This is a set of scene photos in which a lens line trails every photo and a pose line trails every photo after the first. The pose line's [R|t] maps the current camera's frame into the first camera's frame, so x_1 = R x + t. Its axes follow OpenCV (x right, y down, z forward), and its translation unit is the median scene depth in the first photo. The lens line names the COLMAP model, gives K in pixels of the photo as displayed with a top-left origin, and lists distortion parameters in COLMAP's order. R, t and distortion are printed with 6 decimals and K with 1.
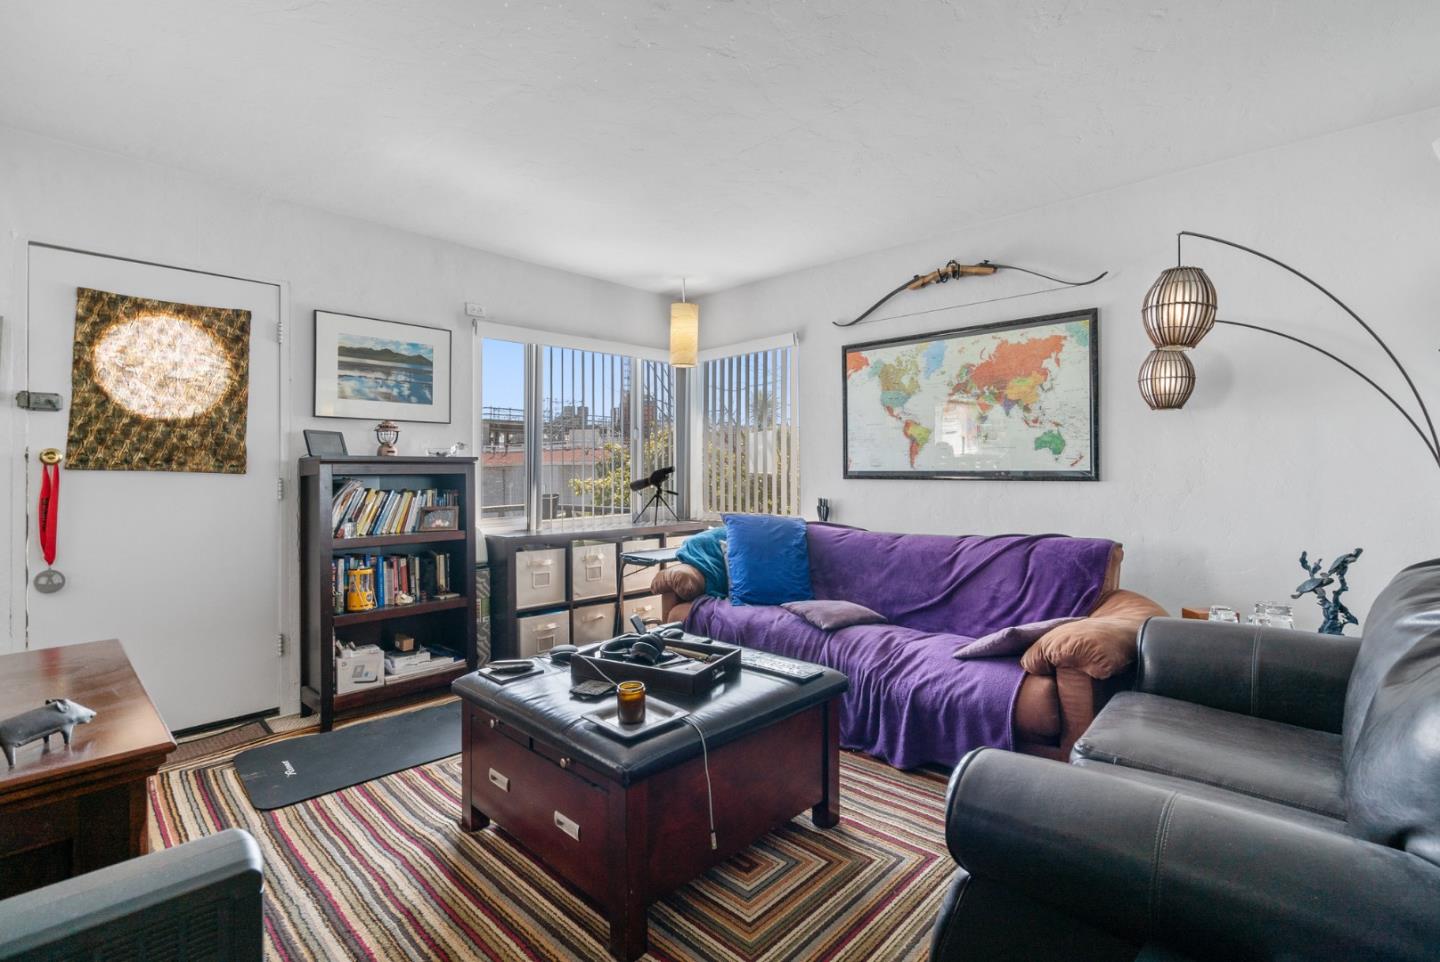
lens RADIAL K [[670.4, 0, 724.6], [0, 670.4, 470.4], [0, 0, 1]] dist [-0.001450, 0.000323]
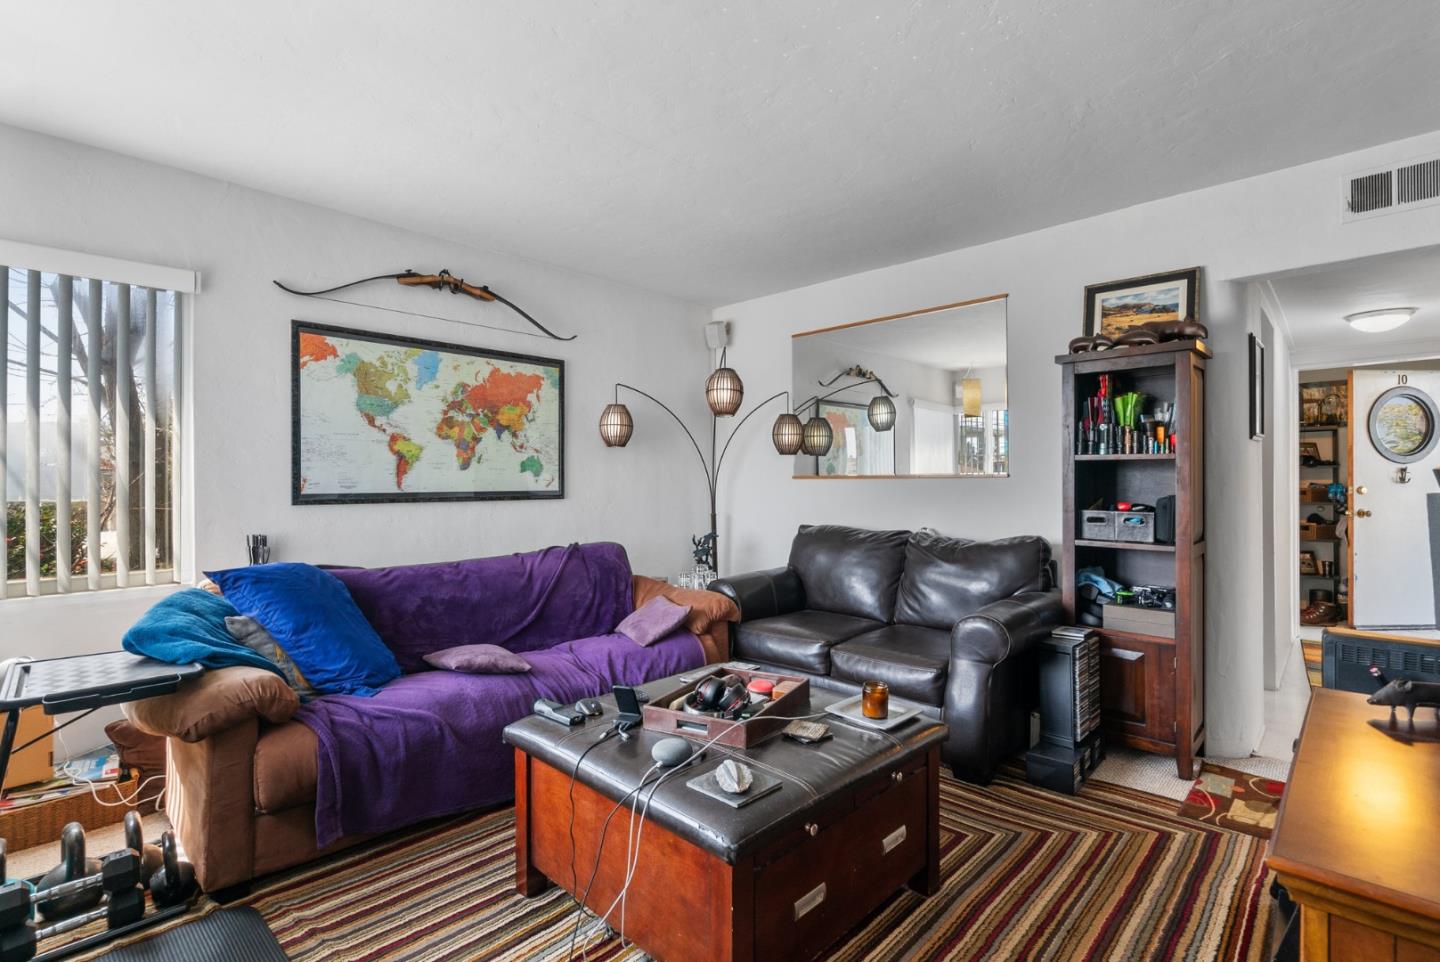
lens RADIAL K [[670.4, 0, 724.9], [0, 670.4, 484.3], [0, 0, 1]] dist [-0.001450, 0.000323]
pose [[0.007870, 0.003264, 0.999964, -0.628369], [0.009802, 0.999946, -0.003341, -0.003367], [-0.999921, 0.009828, 0.007837, 0.622711]]
